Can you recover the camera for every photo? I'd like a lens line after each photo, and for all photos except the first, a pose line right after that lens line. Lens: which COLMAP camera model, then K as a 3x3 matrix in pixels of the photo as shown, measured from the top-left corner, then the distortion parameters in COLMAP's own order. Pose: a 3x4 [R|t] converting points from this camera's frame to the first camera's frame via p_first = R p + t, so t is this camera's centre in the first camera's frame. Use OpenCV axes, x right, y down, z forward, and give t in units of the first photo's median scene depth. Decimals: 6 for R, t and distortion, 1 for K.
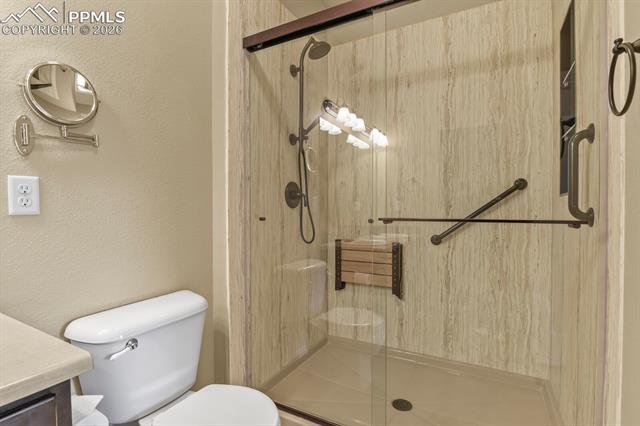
lens RADIAL K [[312.6, 0, 320.4], [0, 312.6, 212.8], [0, 0, 1]] dist [-0.006043, -0.009381]
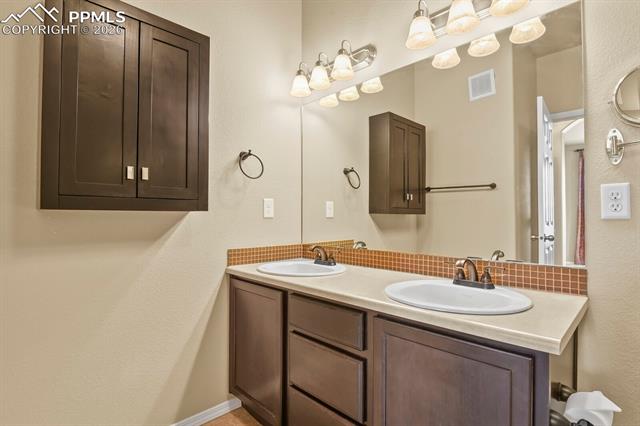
lens RADIAL K [[312.6, 0, 319.6], [0, 312.6, 211.1], [0, 0, 1]] dist [-0.006043, -0.009381]
pose [[-0.293467, -0.021308, -0.955732, 0.387389], [-0.004750, 0.999772, -0.020832, 0.006714], [0.955957, -0.001574, -0.293501, 0.316342]]
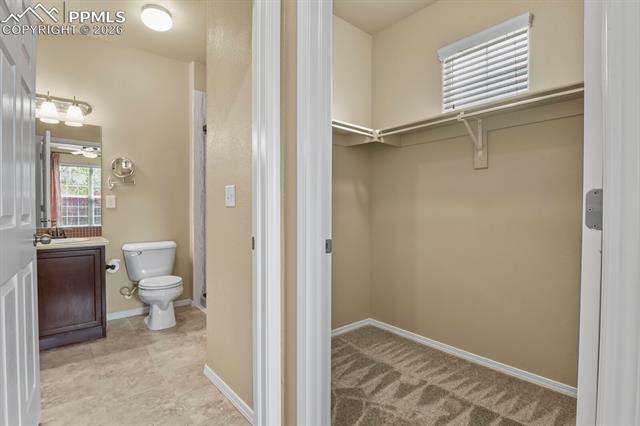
lens RADIAL K [[312.6, 0, 321.6], [0, 312.6, 213.7], [0, 0, 1]] dist [-0.006043, -0.009381]
pose [[0.930344, 0.004971, -0.366655, 2.217527], [-0.000239, 0.999916, 0.012950, 0.022030], [0.366688, -0.011961, 0.930267, -1.178811]]
